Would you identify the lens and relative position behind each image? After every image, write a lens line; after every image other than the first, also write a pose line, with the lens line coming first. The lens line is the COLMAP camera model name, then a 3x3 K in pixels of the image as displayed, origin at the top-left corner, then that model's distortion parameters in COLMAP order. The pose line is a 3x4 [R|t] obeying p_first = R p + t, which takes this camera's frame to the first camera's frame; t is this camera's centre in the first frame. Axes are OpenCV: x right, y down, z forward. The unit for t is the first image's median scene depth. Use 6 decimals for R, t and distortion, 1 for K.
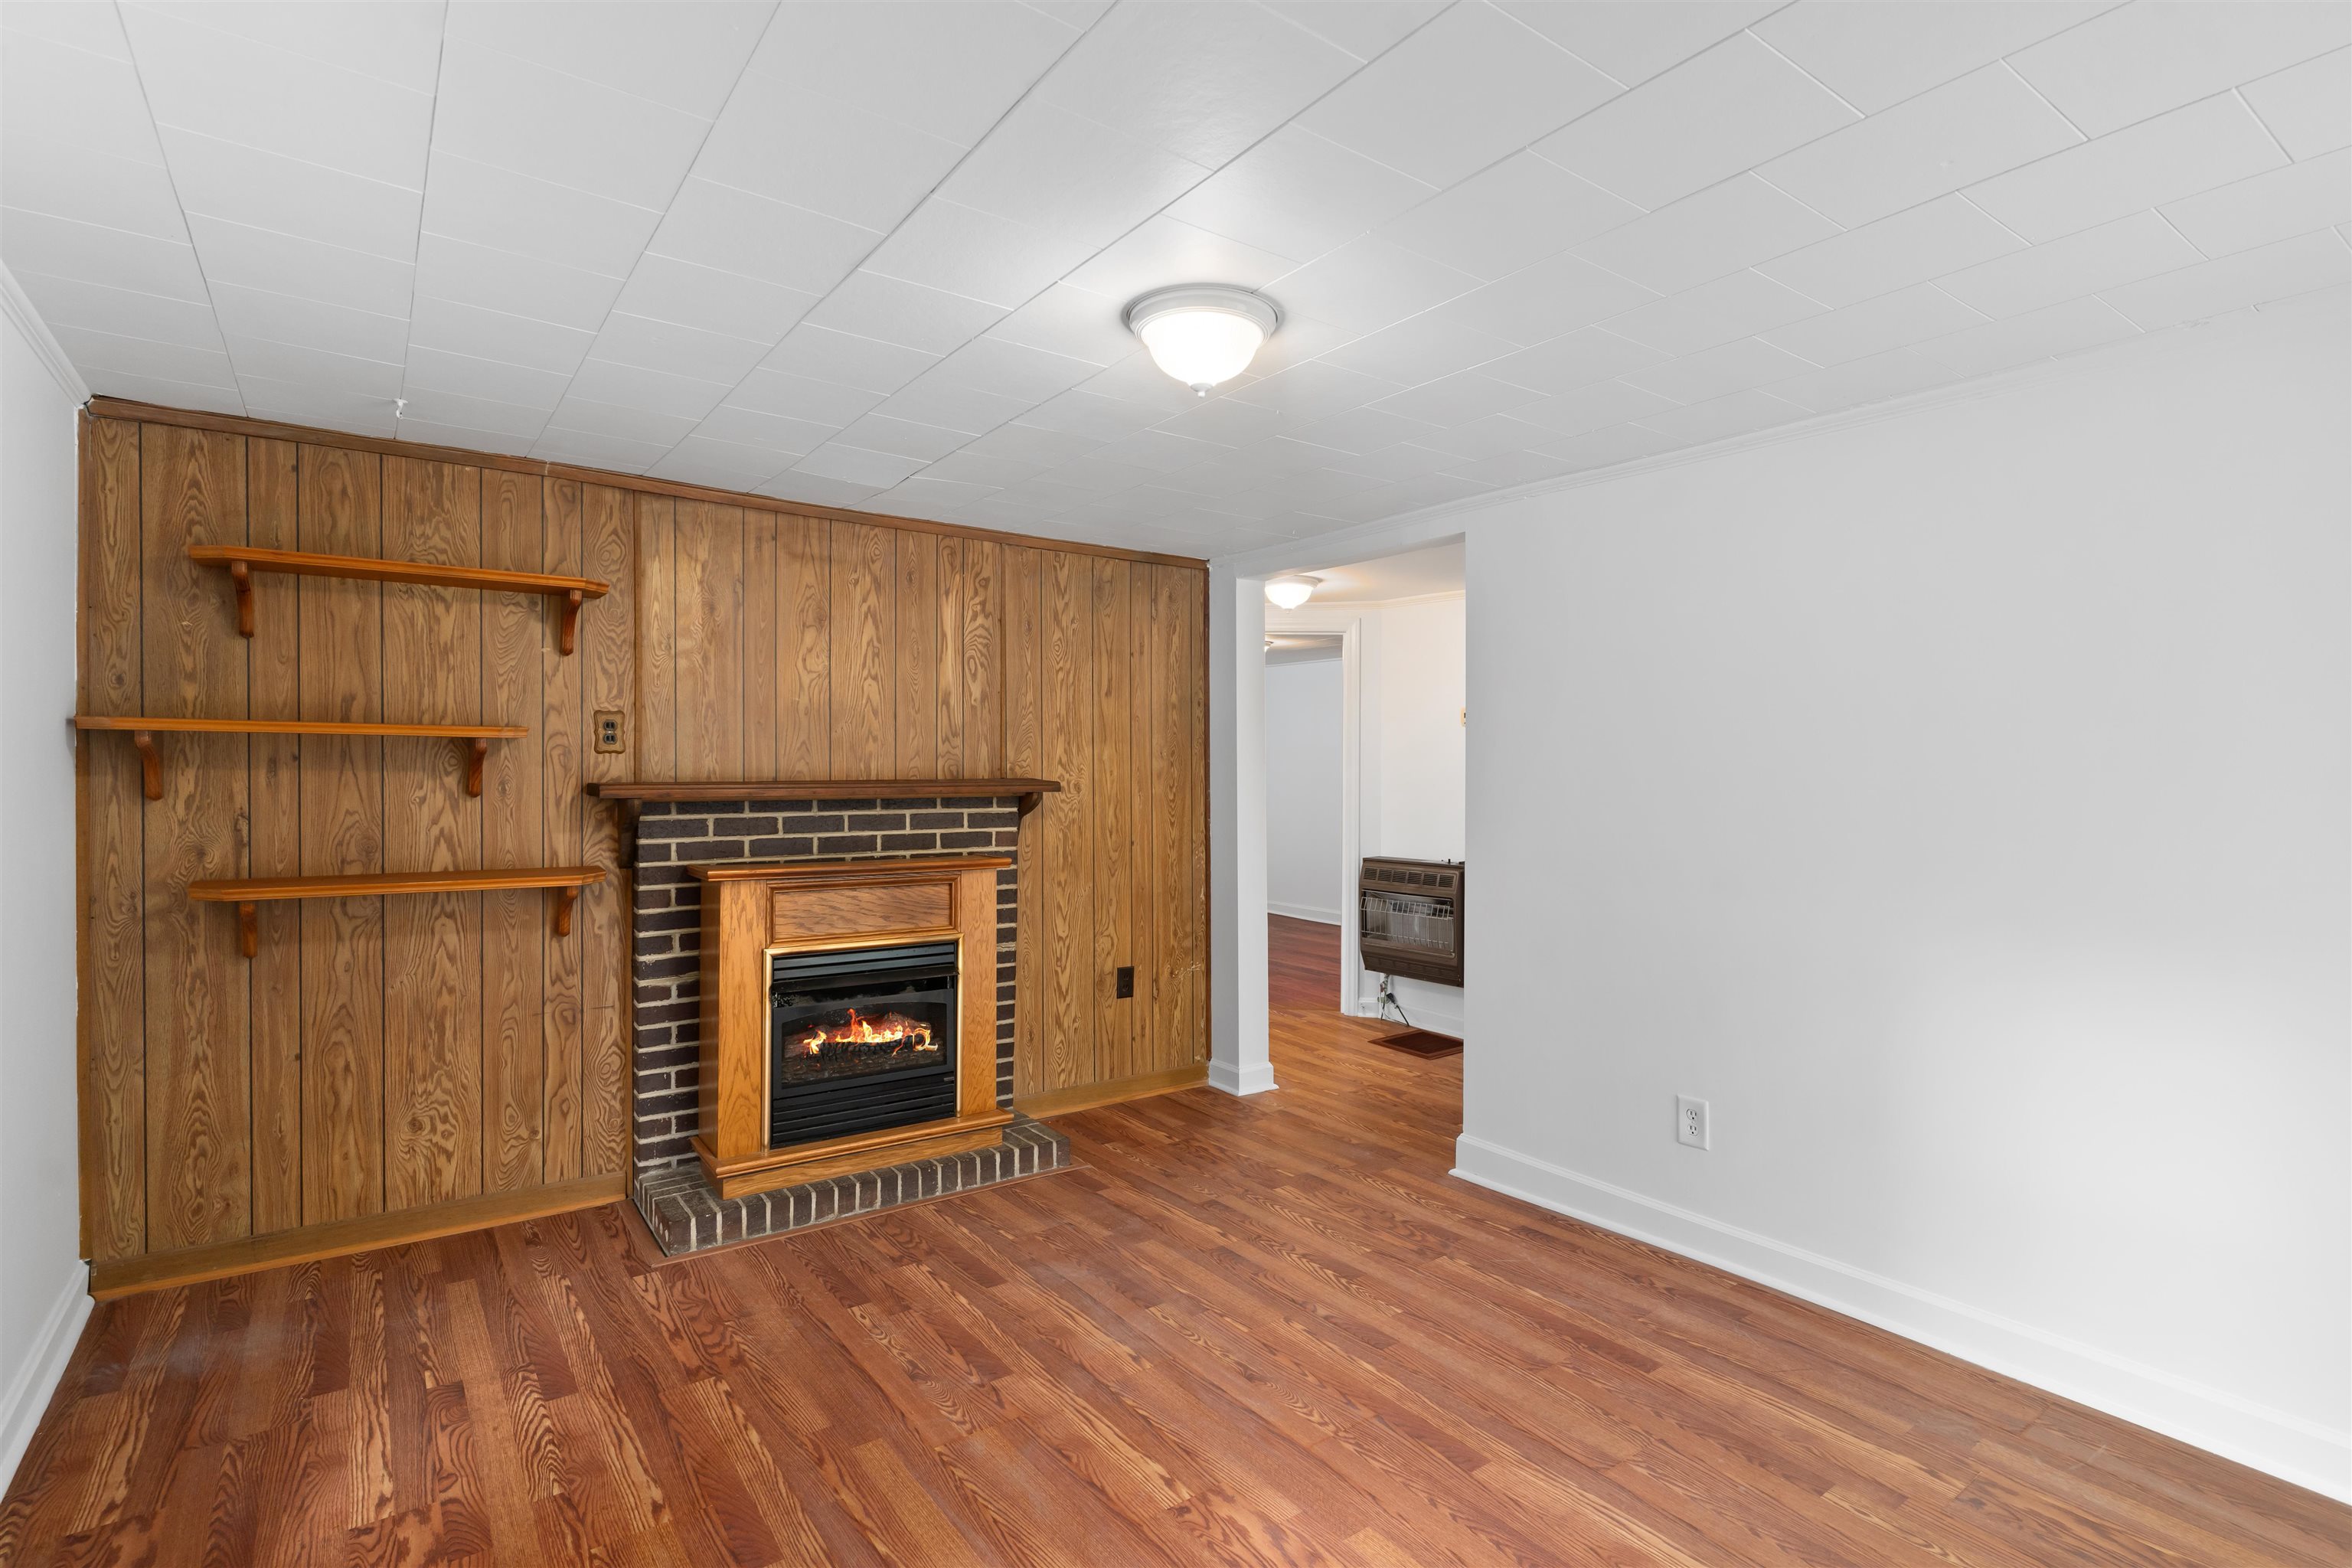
lens RADIAL K [[1138.2, 0, 1175.9], [0, 1138.2, 777.4], [0, 0, 1]] dist [0.003077, 0.000521]
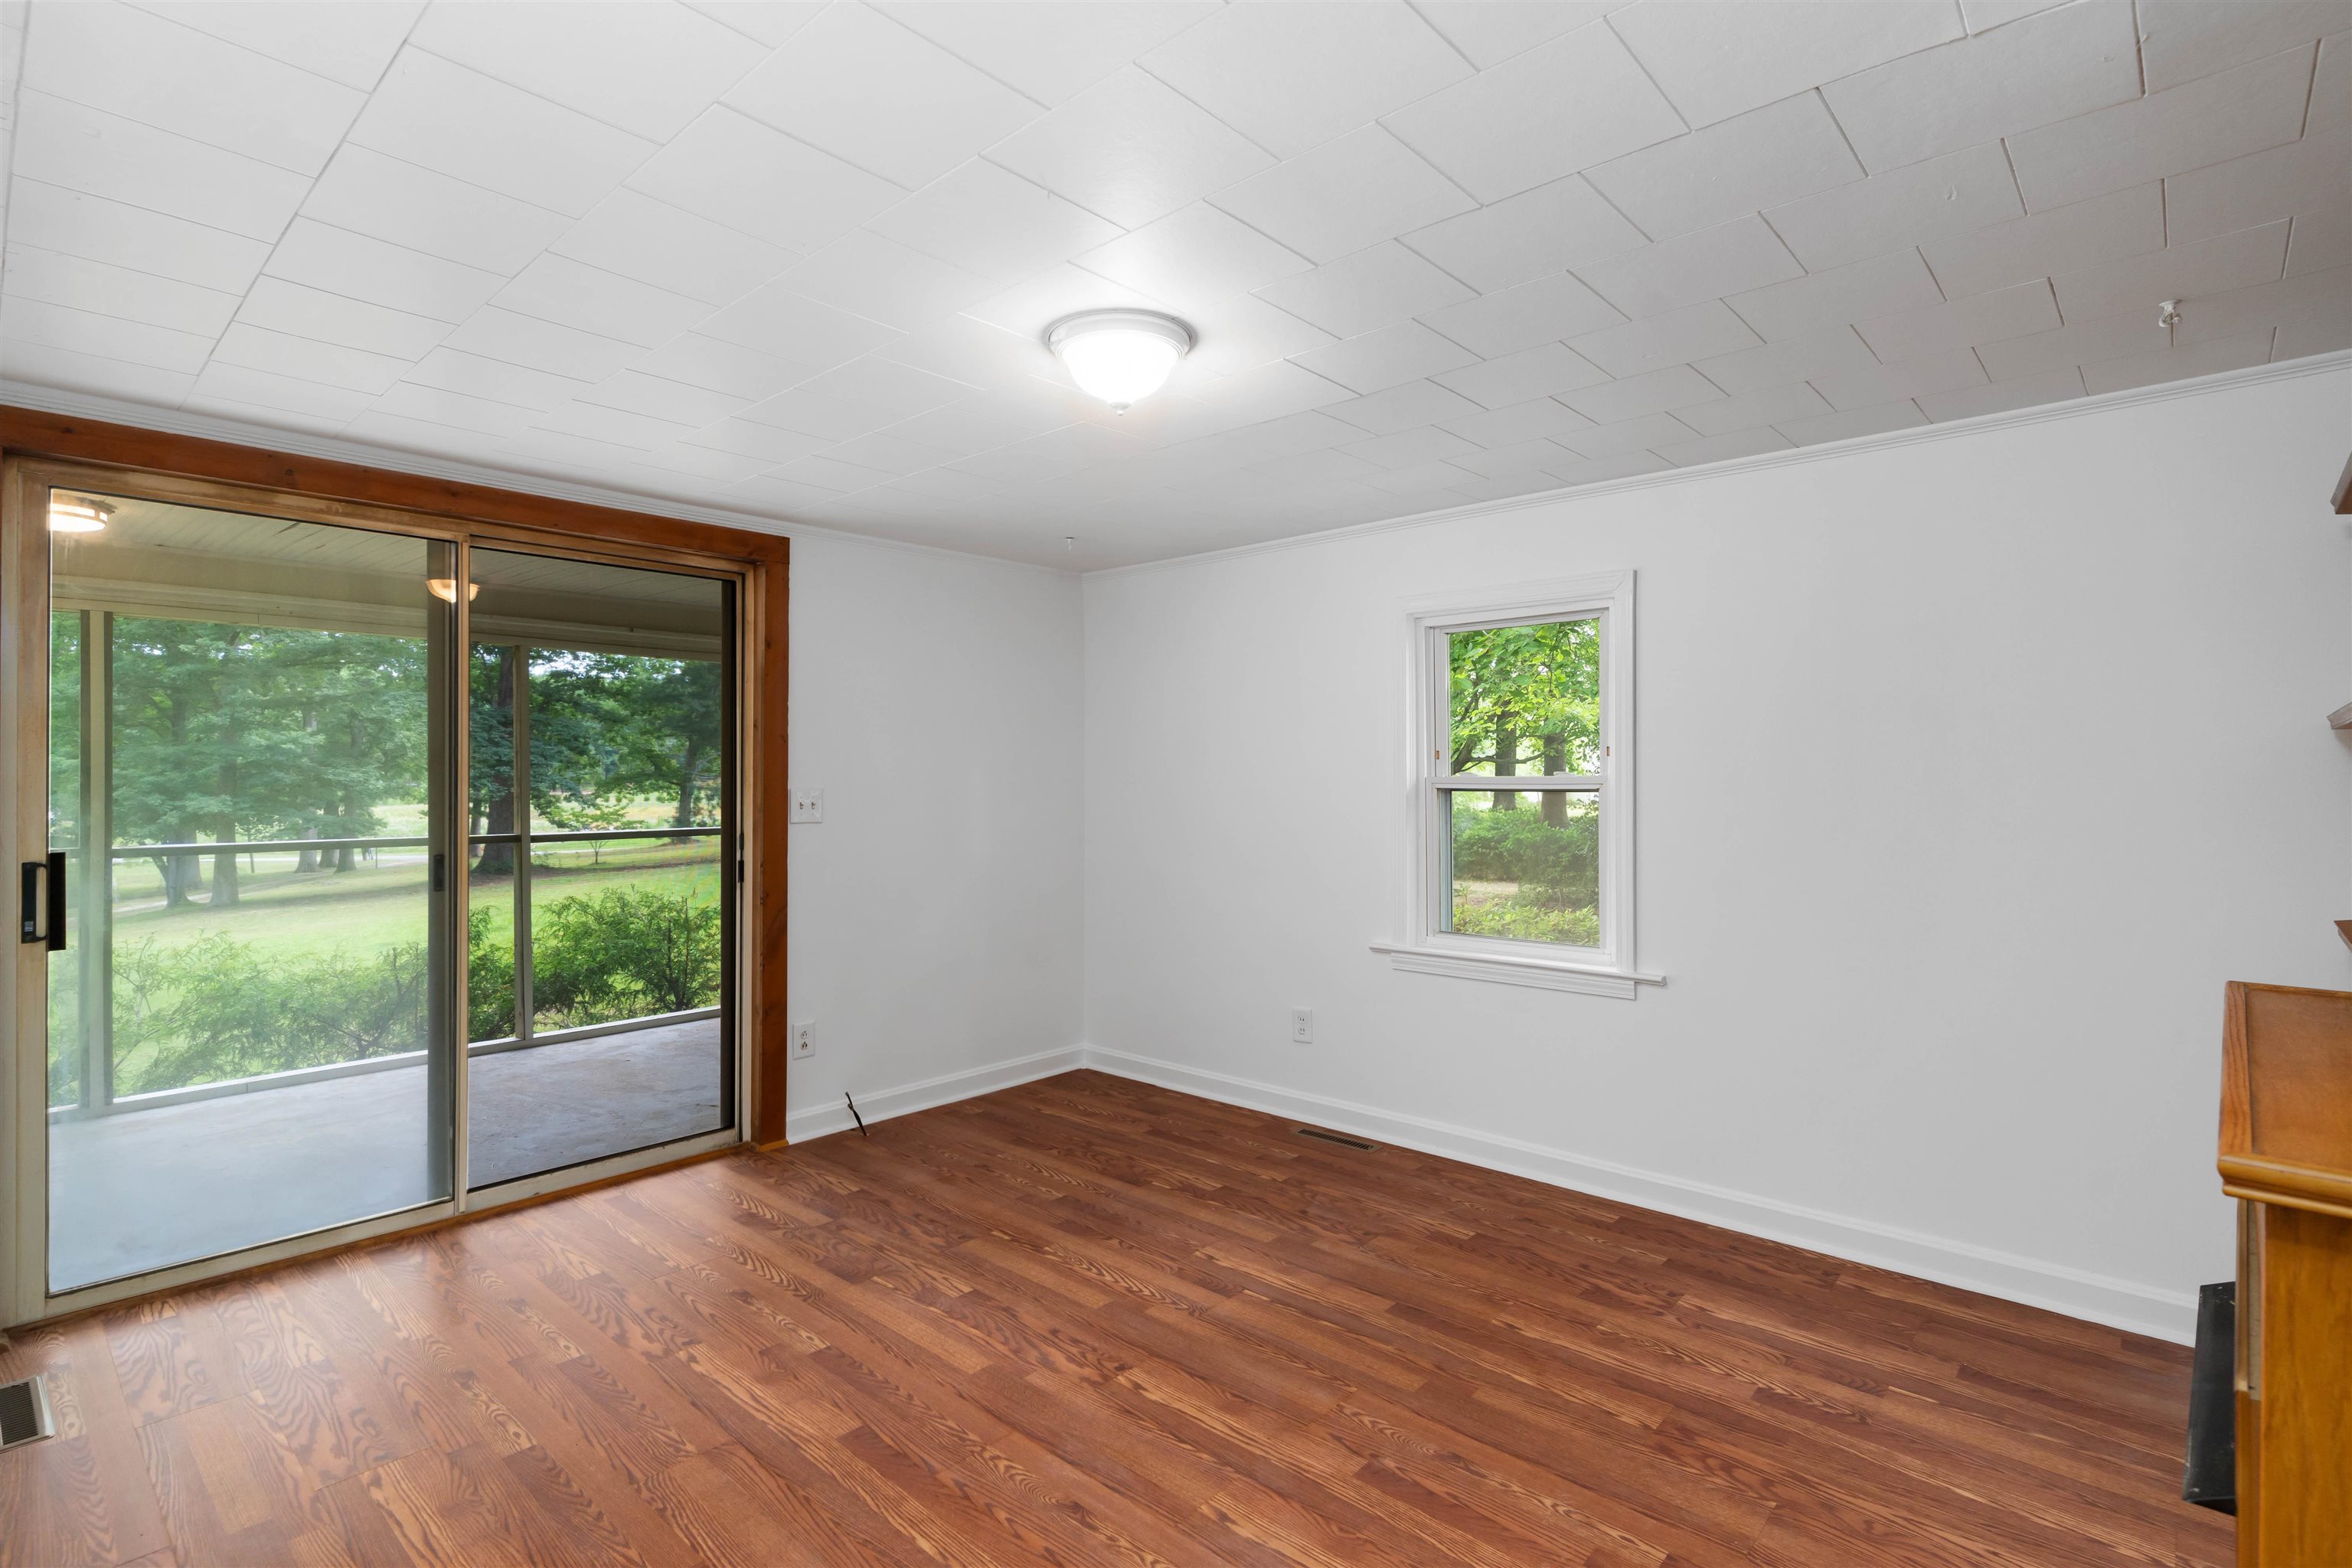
lens RADIAL K [[1138.2, 0, 1172.1], [0, 1138.2, 781.9], [0, 0, 1]] dist [0.003077, 0.000521]
pose [[-0.980350, -0.002130, -0.197256, 0.177071], [-0.005025, 0.999887, 0.014177, -0.009638], [0.197203, 0.014890, -0.980250, 1.992497]]
